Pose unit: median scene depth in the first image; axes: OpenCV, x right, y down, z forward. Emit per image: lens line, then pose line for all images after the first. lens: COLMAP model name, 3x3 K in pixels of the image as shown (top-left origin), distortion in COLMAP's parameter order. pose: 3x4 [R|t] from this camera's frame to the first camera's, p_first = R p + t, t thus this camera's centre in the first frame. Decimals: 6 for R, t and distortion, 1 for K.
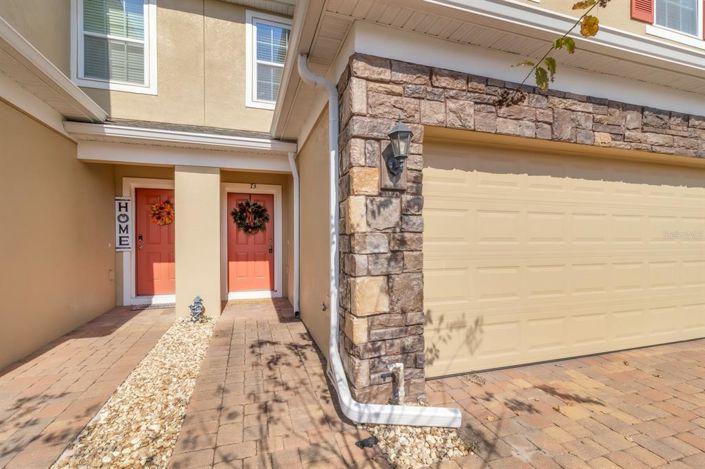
lens RADIAL K [[319.0, 0, 355.8], [0, 319.0, 242.6], [0, 0, 1]] dist [0.000197, 0.000160]
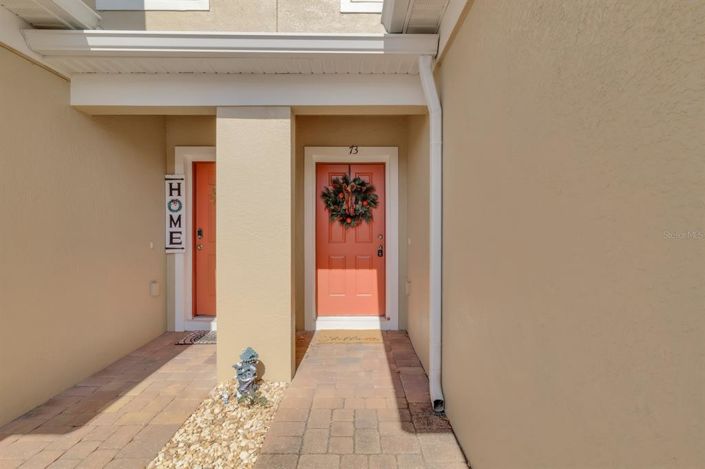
lens RADIAL K [[319.0, 0, 355.8], [0, 319.0, 242.6], [0, 0, 1]] dist [0.000197, 0.000160]
pose [[0.947094, 0.014981, -0.320605, -0.131679], [-0.002080, 0.999176, 0.040545, -0.024511], [0.320948, -0.037733, 0.946345, 0.464027]]
